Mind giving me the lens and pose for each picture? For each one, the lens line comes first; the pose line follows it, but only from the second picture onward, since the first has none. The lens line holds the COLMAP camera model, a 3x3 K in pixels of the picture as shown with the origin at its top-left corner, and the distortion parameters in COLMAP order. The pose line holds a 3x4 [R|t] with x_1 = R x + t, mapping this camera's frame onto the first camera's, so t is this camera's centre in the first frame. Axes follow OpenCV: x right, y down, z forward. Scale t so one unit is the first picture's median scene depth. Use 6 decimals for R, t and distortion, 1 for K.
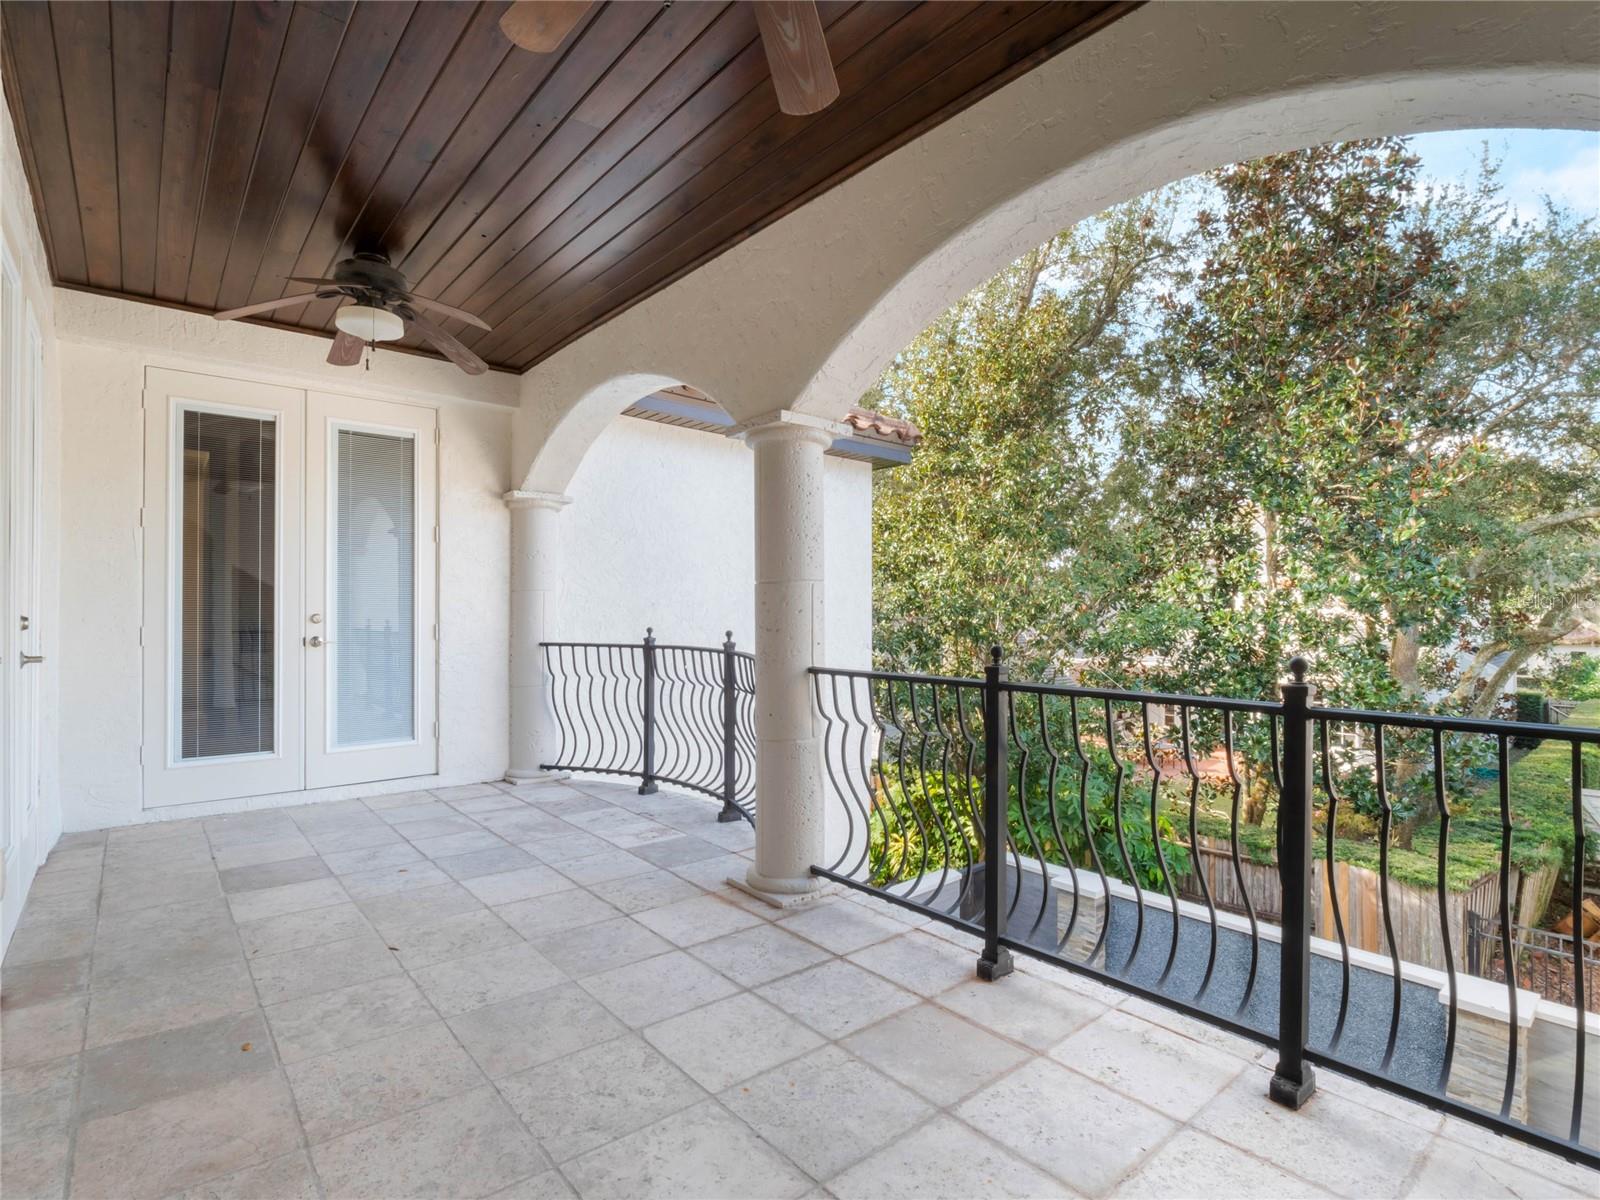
lens RADIAL K [[814.7, 0, 789.1], [0, 814.7, 603.2], [0, 0, 1]] dist [0.006414, 0.004419]
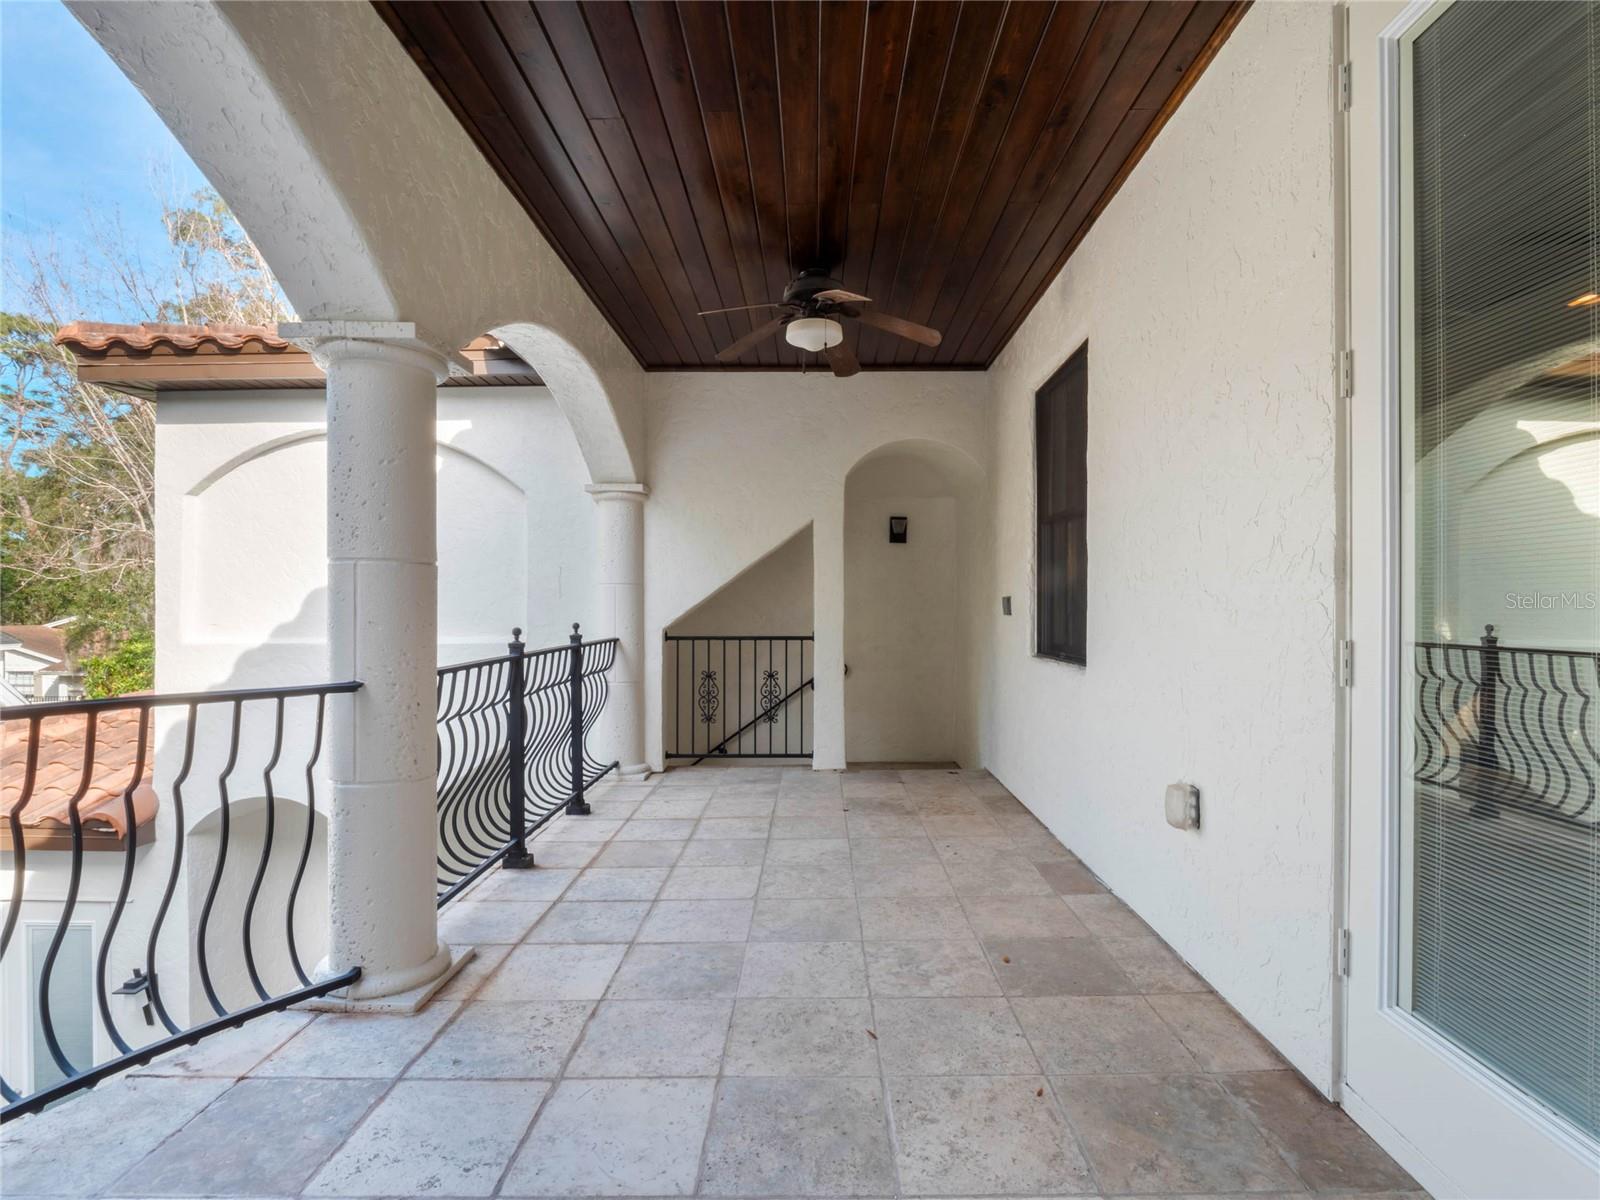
lens RADIAL K [[814.7, 0, 797.2], [0, 814.7, 606.1], [0, 0, 1]] dist [0.006414, 0.004419]
pose [[-0.766331, 0.004338, 0.642431, -0.964086], [0.000616, 0.999982, -0.006018, 0.022251], [-0.642445, -0.004217, -0.766320, 1.704097]]
